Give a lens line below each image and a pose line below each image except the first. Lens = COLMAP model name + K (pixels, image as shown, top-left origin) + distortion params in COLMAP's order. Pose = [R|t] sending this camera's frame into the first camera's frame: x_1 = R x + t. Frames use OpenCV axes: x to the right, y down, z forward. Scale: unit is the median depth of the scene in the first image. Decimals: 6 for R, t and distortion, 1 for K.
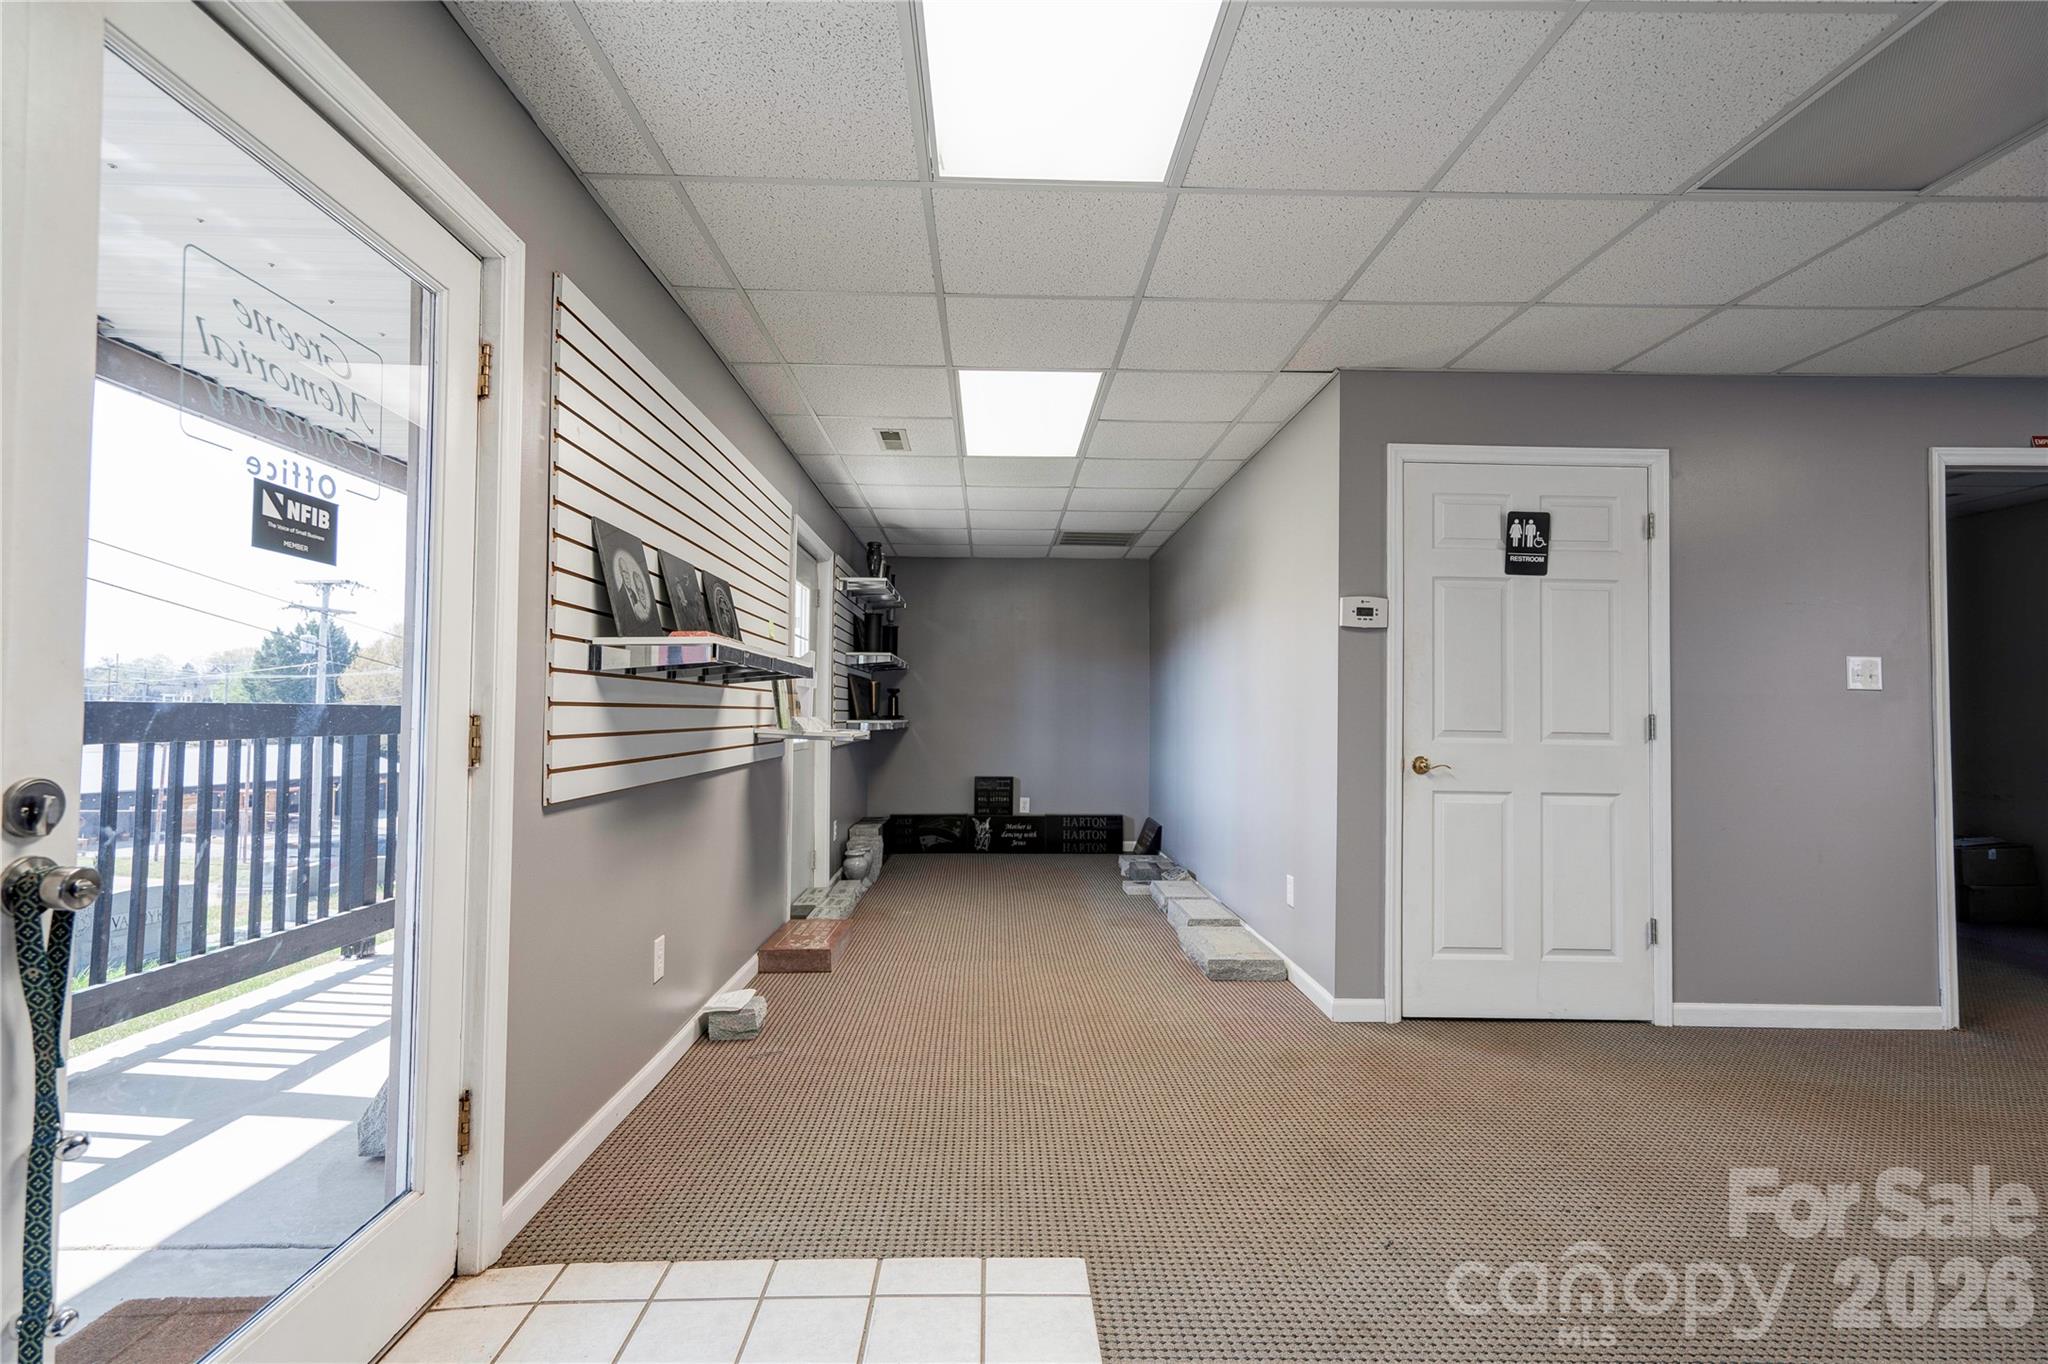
lens RADIAL K [[939.4, 0, 973.3], [0, 939.4, 675.1], [0, 0, 1]] dist [-0.003150, 0.007412]
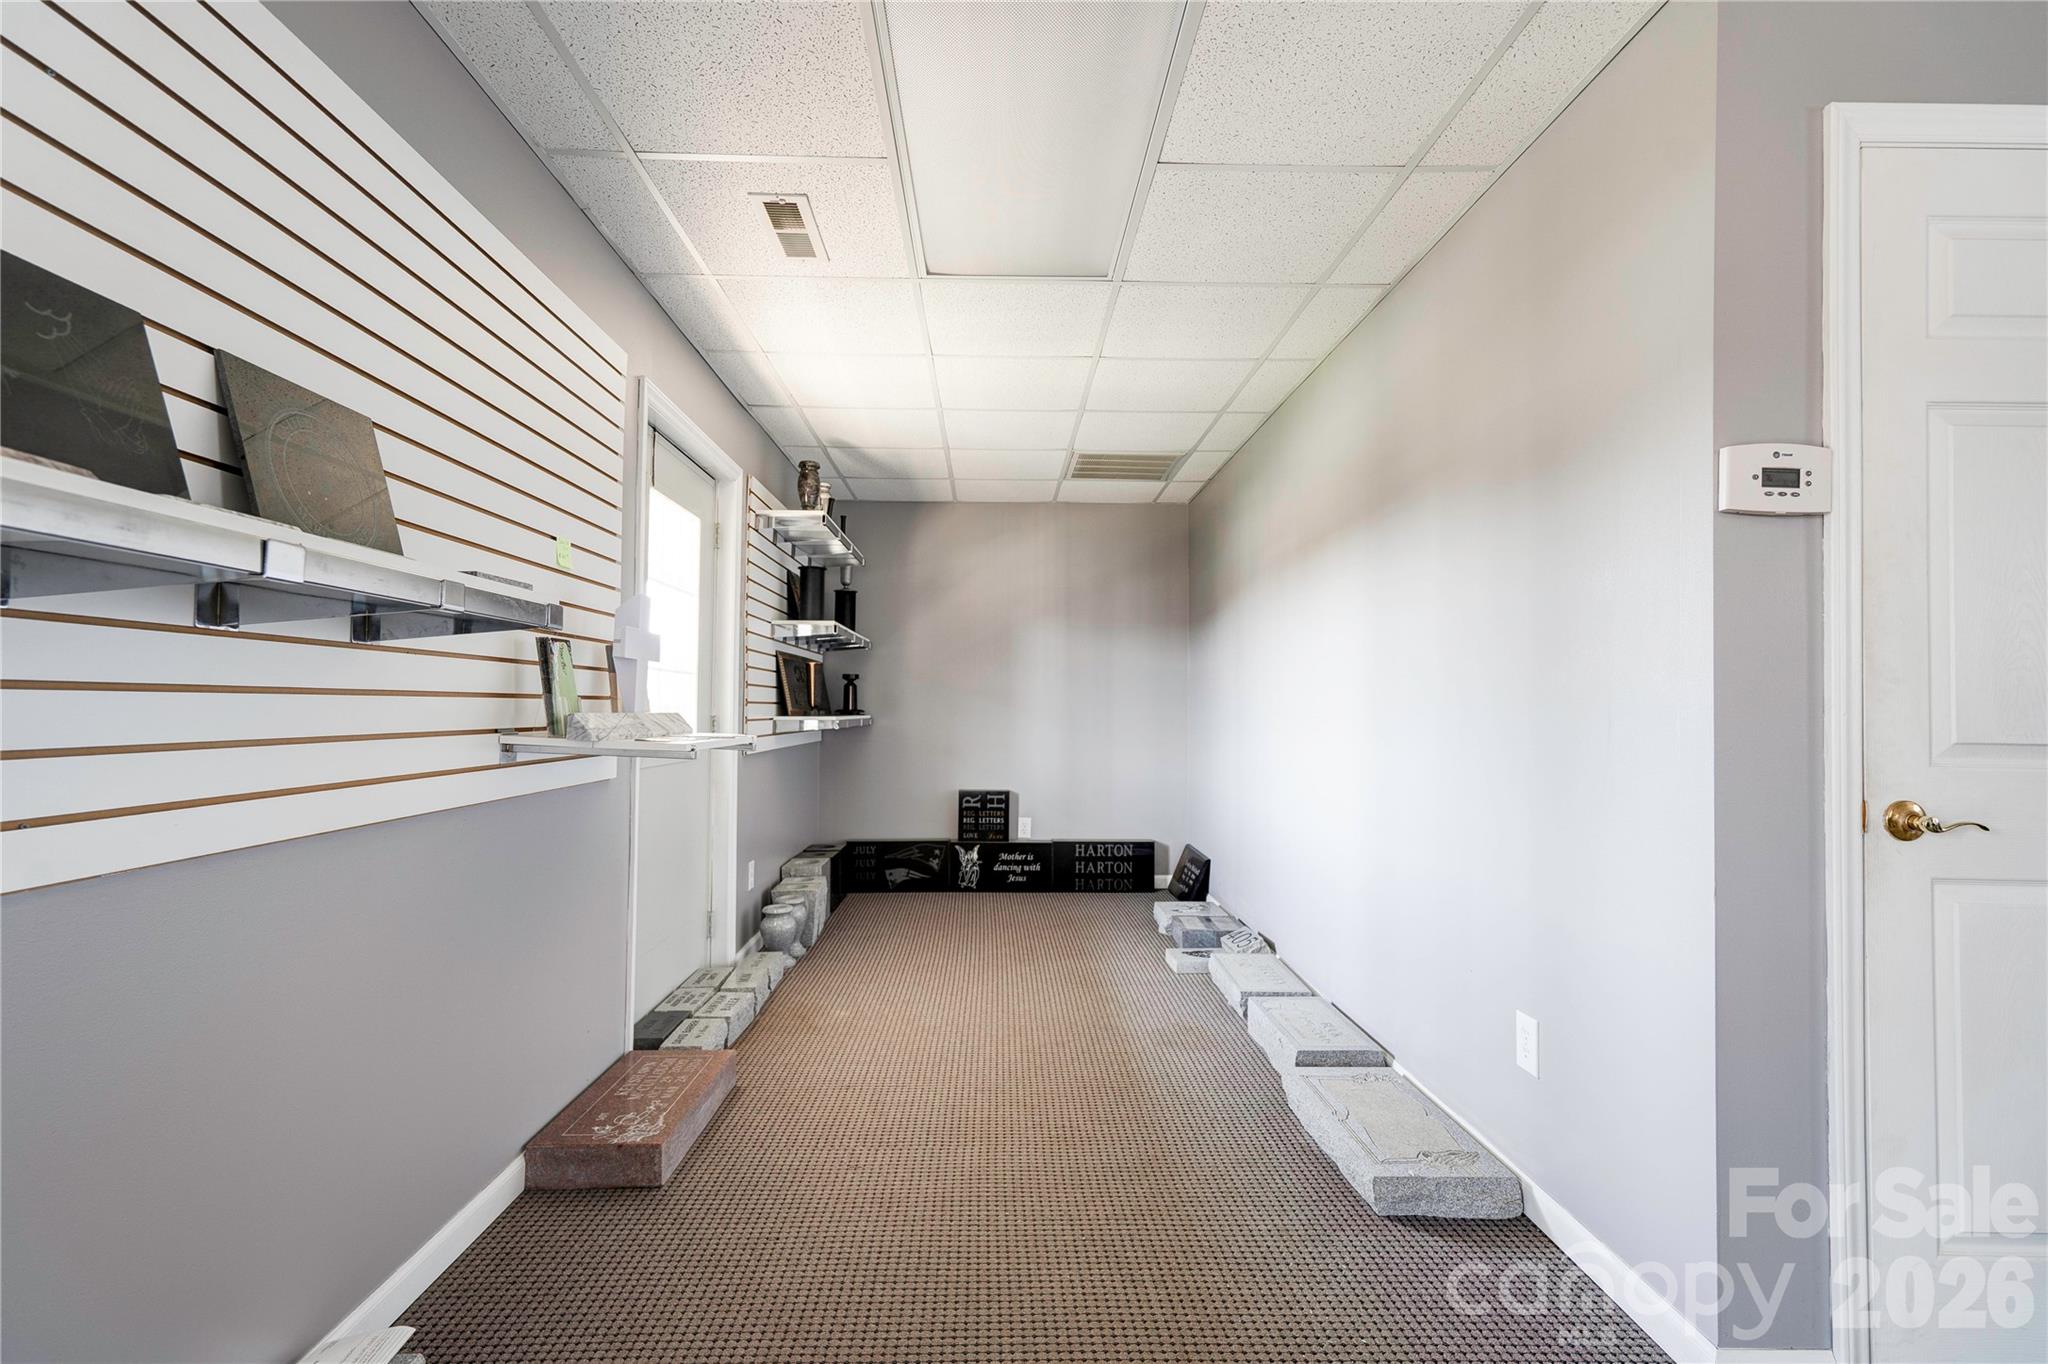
lens RADIAL K [[939.4, 0, 995.1], [0, 939.4, 677.2], [0, 0, 1]] dist [-0.003150, 0.007412]
pose [[0.999783, -0.000320, 0.020839, 0.017135], [0.000132, 0.999959, 0.009008, 0.011672], [-0.020841, -0.009004, 0.999742, 0.279278]]
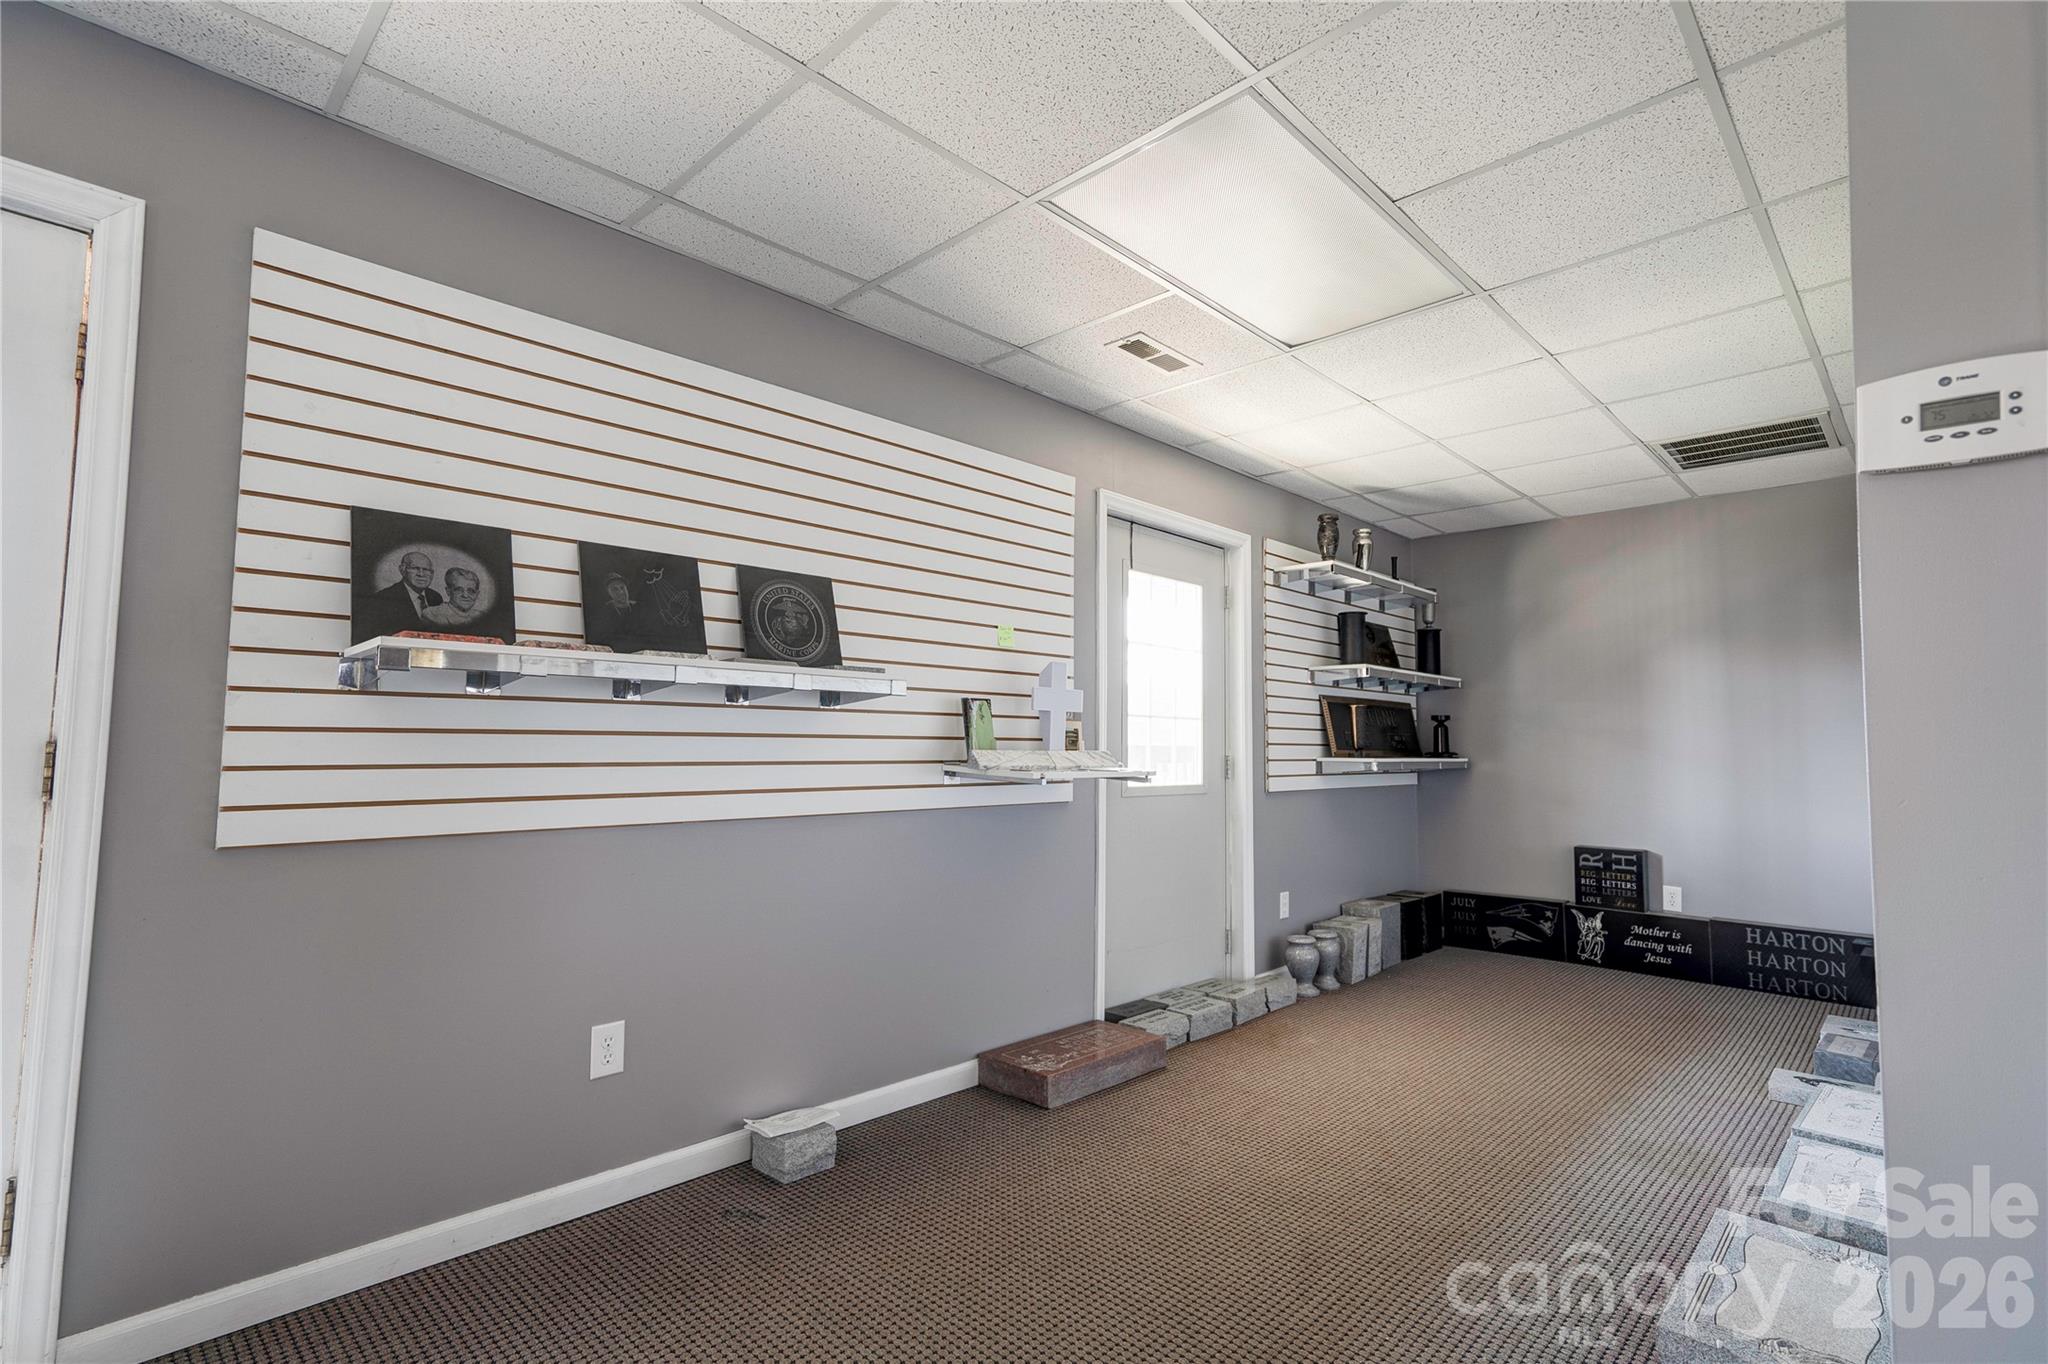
lens RADIAL K [[939.4, 0, 993.5], [0, 939.4, 681.7], [0, 0, 1]] dist [-0.003150, 0.007412]
pose [[0.712576, -0.047982, -0.699952, 0.201832], [0.024513, 0.998752, -0.043509, 0.013485], [0.701166, 0.013846, 0.712863, 0.278268]]
